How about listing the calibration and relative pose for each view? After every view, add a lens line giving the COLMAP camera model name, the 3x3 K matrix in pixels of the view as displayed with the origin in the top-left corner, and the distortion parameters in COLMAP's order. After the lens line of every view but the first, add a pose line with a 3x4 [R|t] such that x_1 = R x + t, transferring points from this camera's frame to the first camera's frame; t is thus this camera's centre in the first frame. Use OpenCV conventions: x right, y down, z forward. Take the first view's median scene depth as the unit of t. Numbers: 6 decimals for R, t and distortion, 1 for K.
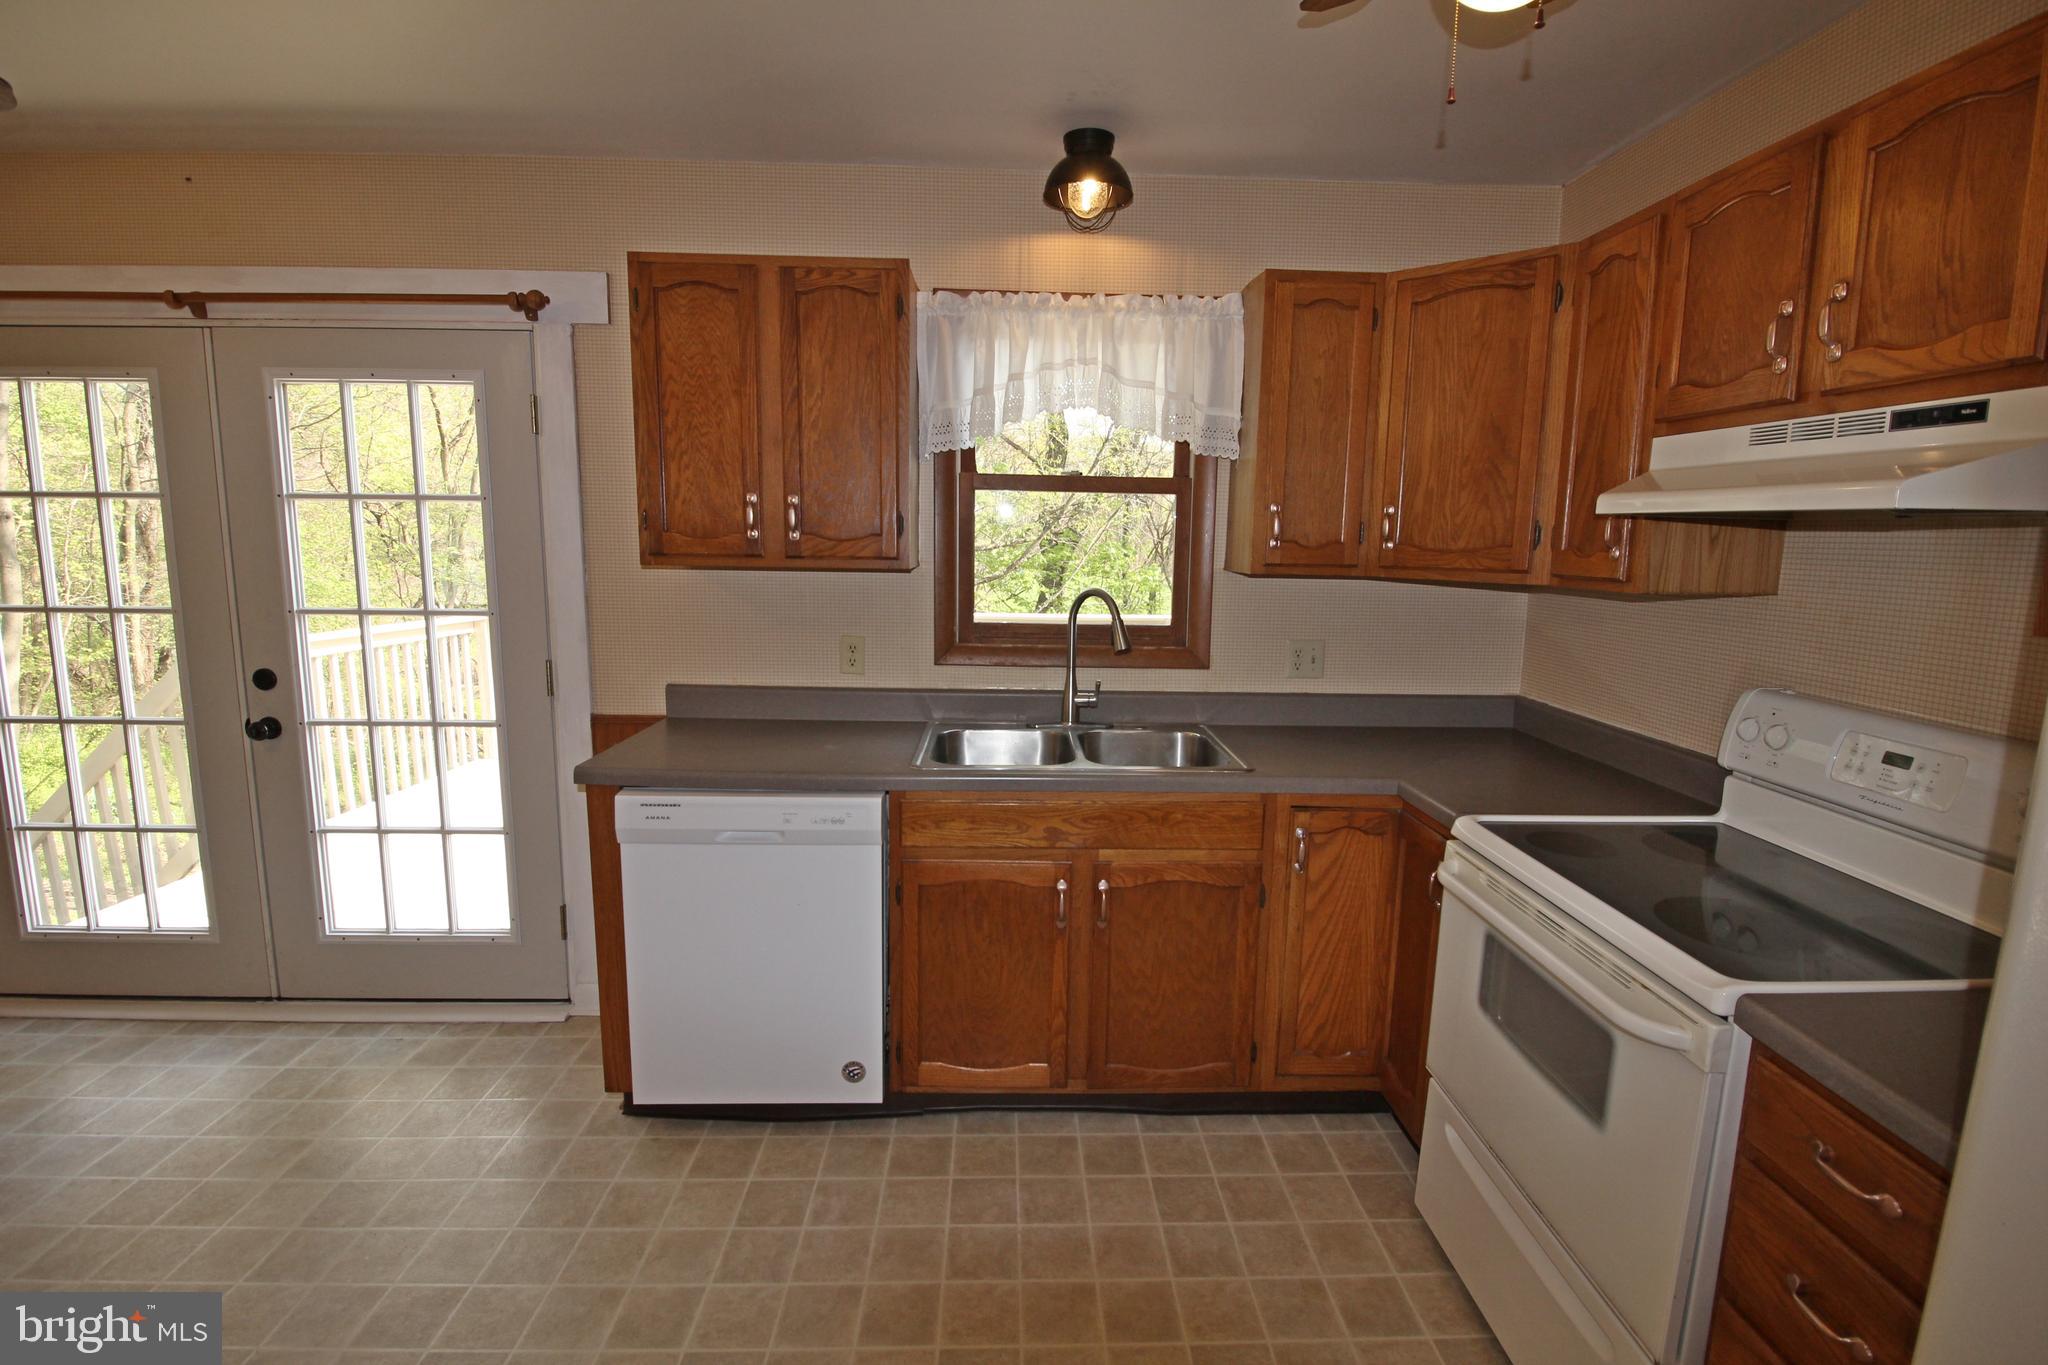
lens RADIAL K [[954.0, 0, 1037.8], [0, 954.0, 679.5], [0, 0, 1]] dist [-0.005176, -0.006731]
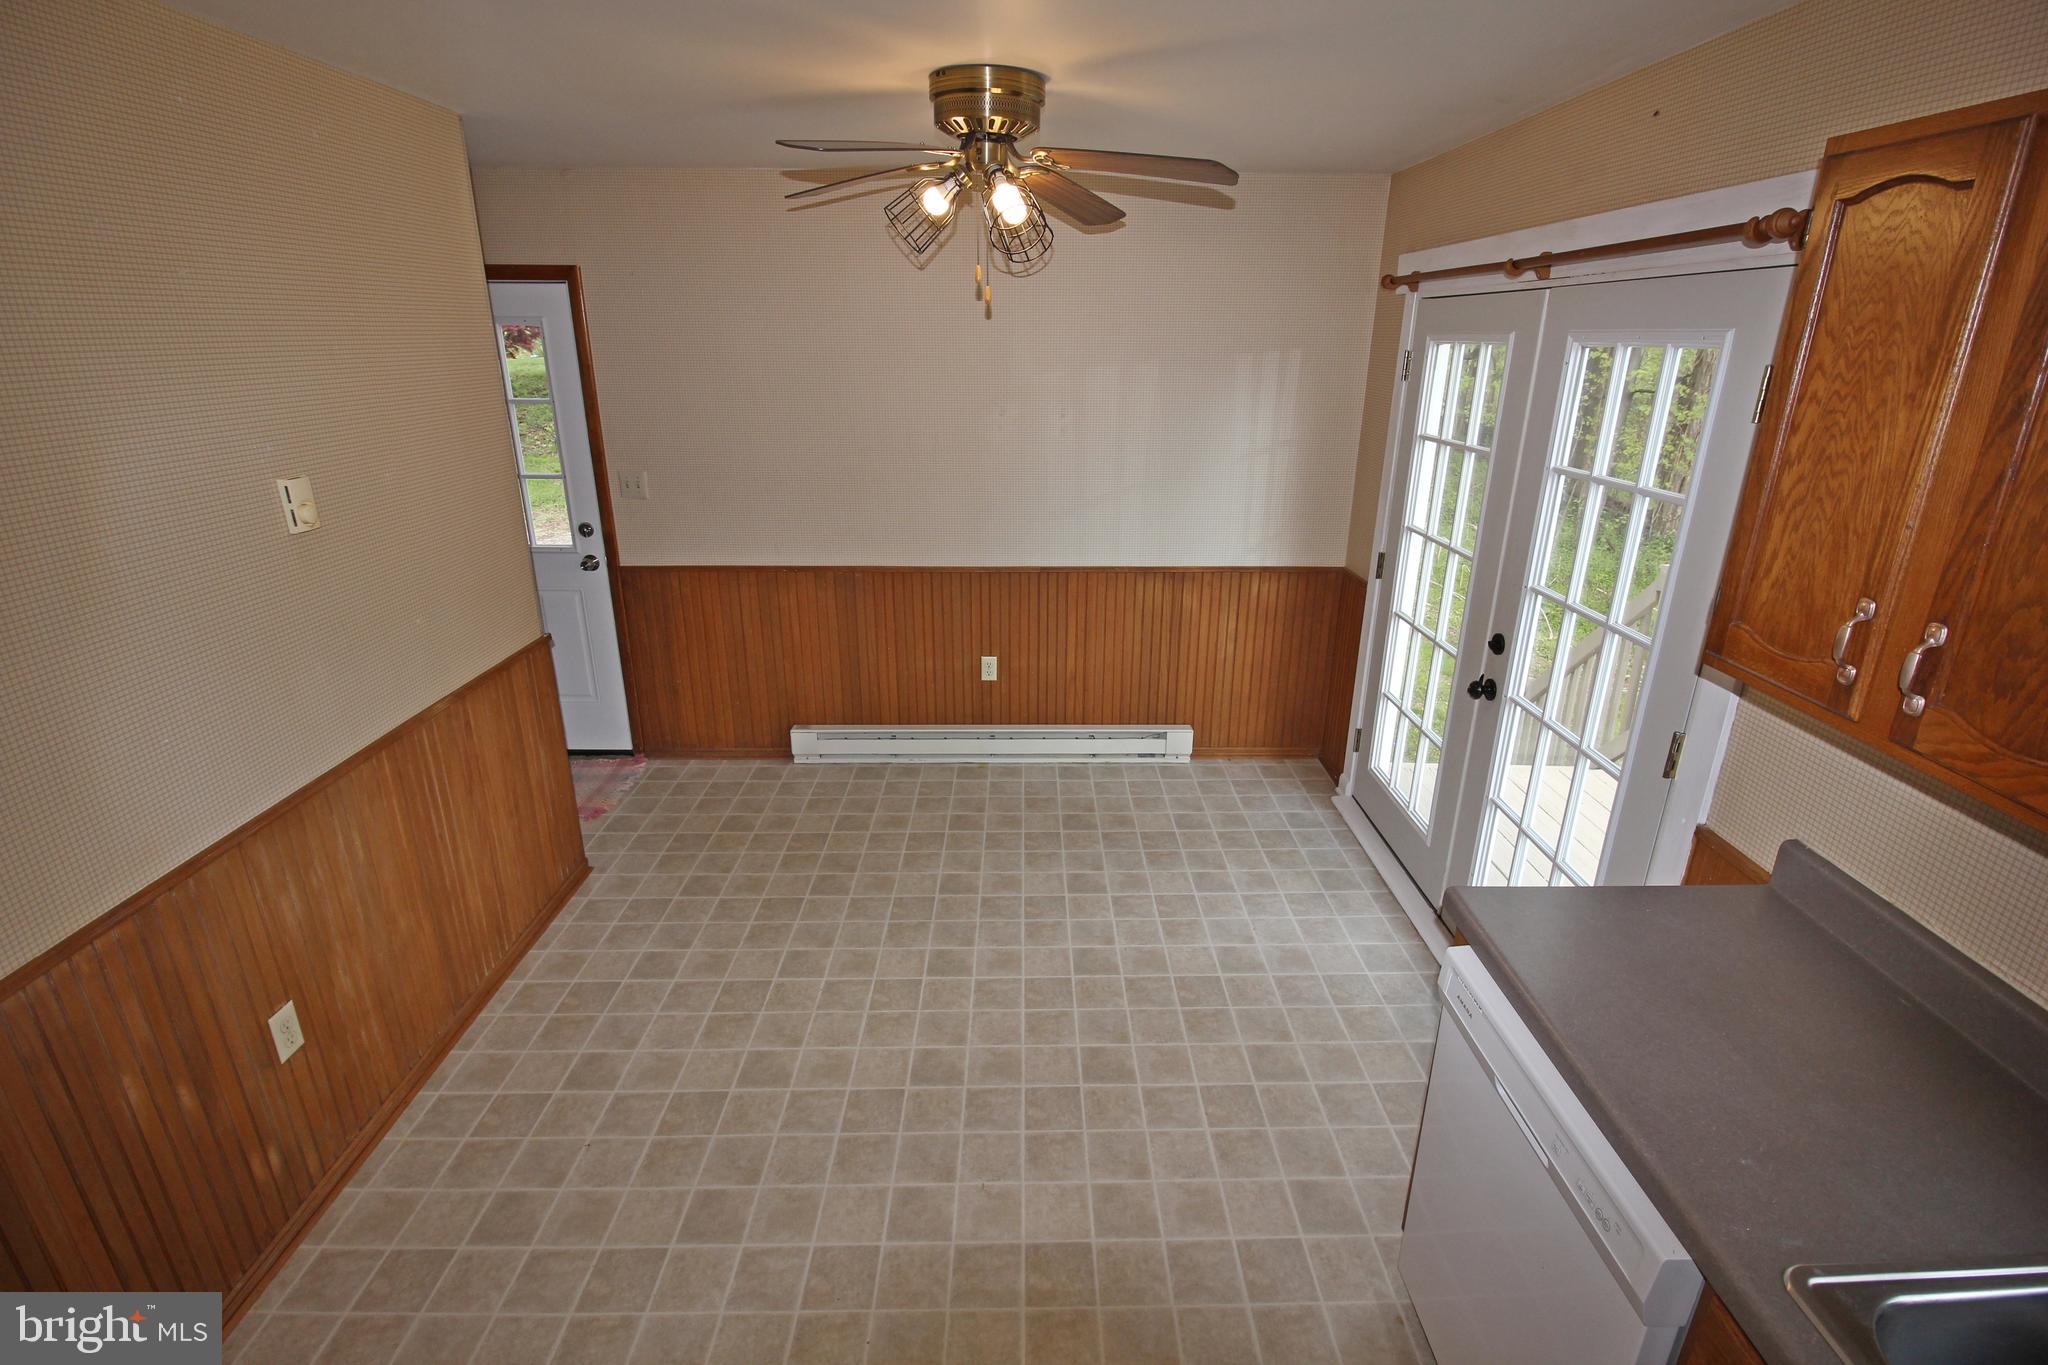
lens RADIAL K [[954.0, 0, 1036.5], [0, 954.0, 687.0], [0, 0, 1]] dist [-0.005176, -0.006731]
pose [[-0.019834, 0.332228, -0.942991, 0.206080], [-0.157732, 0.930325, 0.331083, -0.252537], [0.987283, 0.155306, 0.033950, 0.556981]]
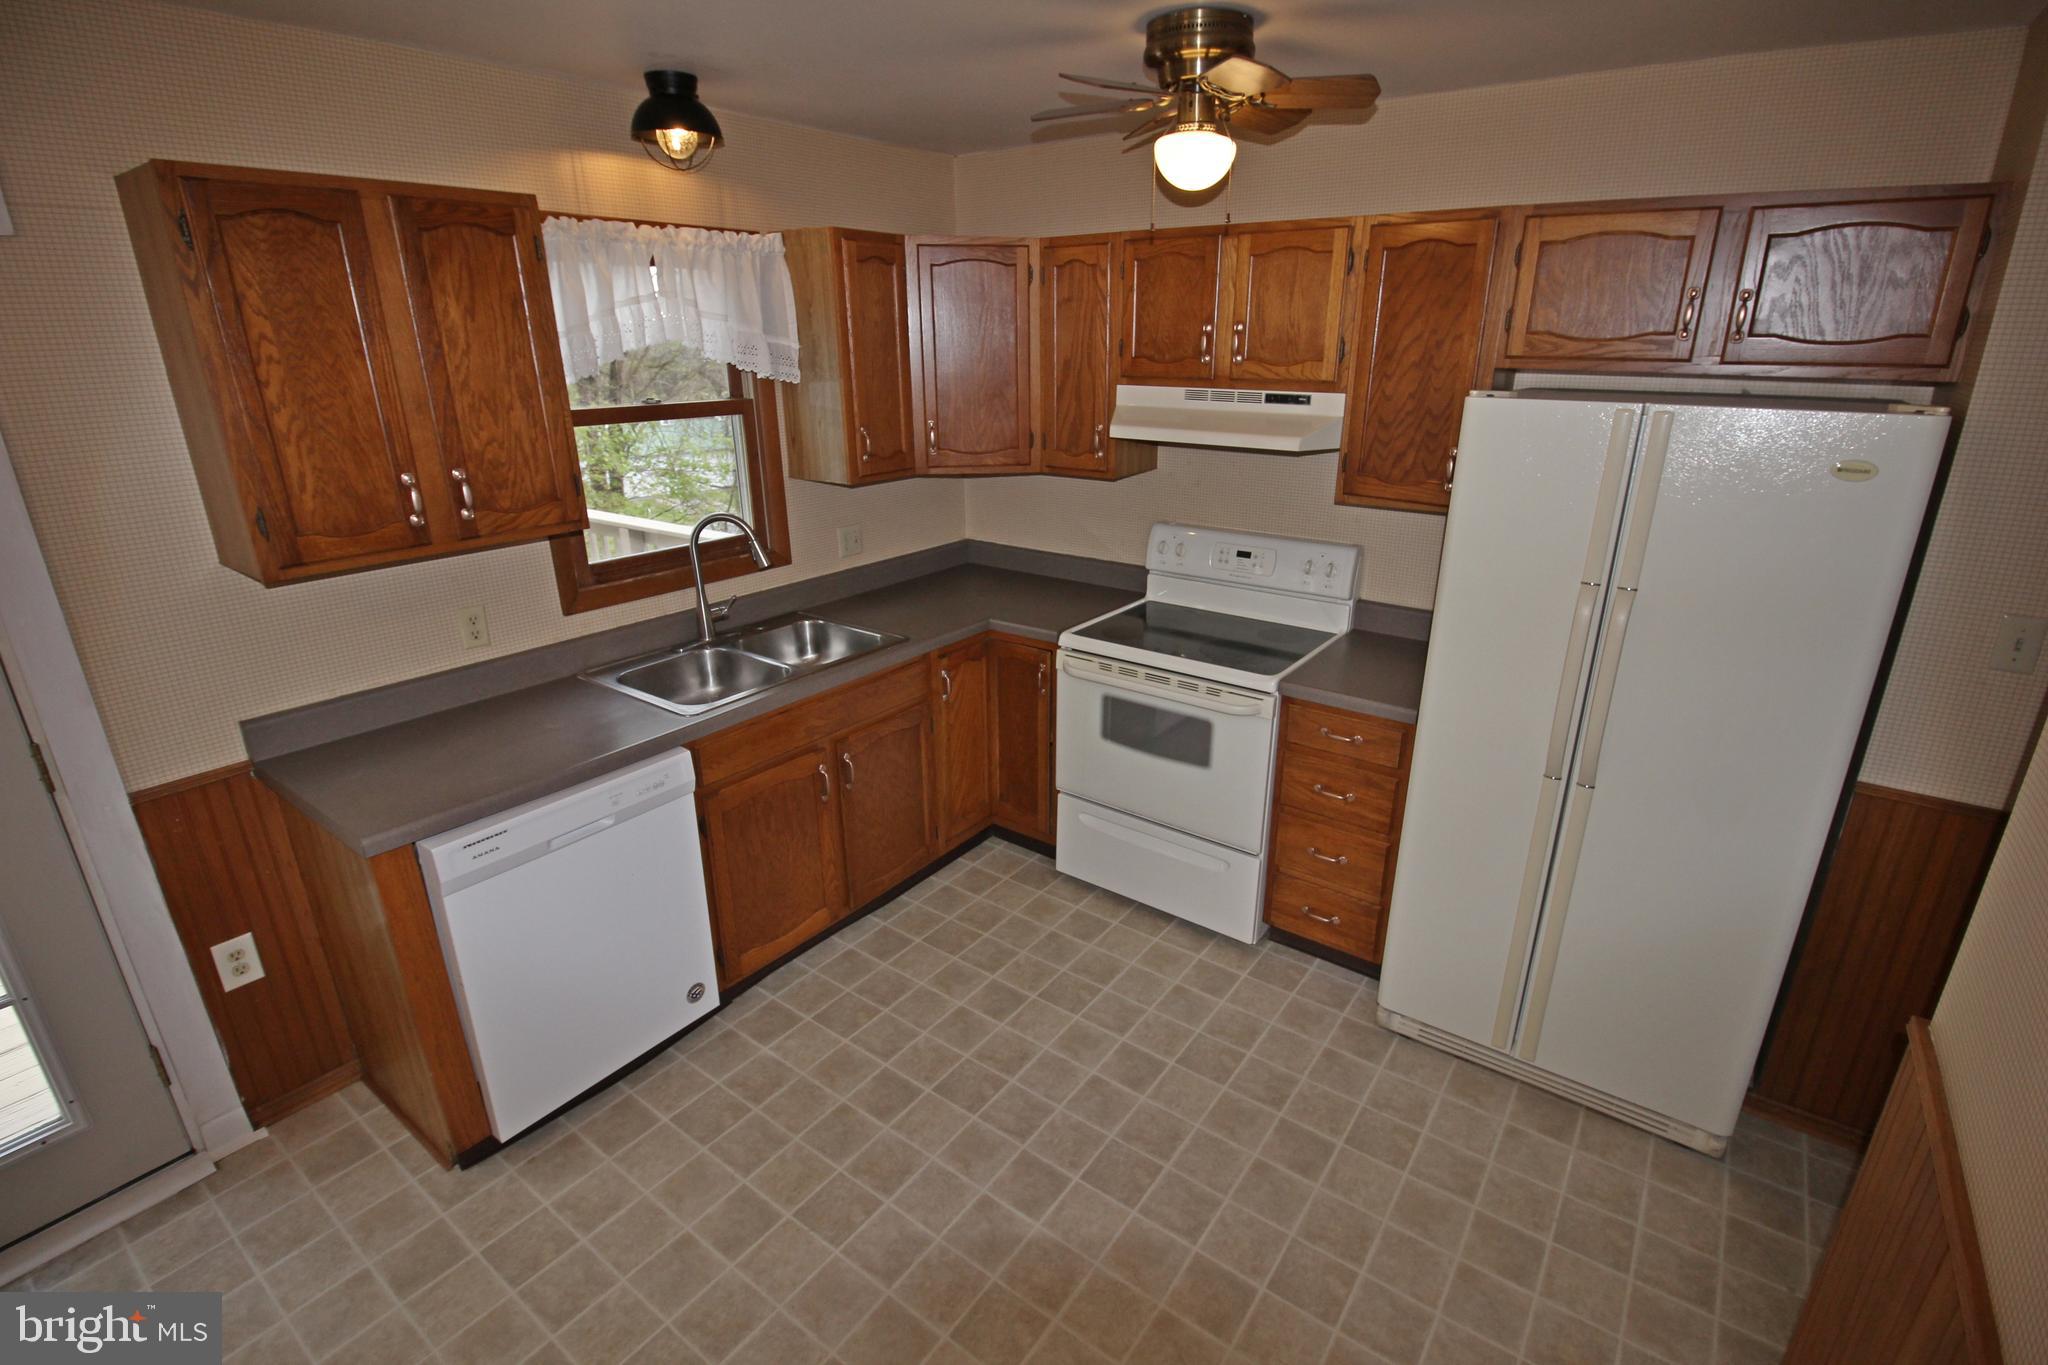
lens RADIAL K [[954.0, 0, 1040.8], [0, 954.0, 681.1], [0, 0, 1]] dist [-0.005176, -0.006731]
pose [[0.617310, -0.287125, 0.732453, -0.634339], [0.131364, 0.955570, 0.263874, -0.169725], [-0.775675, -0.066674, 0.627601, 0.015723]]
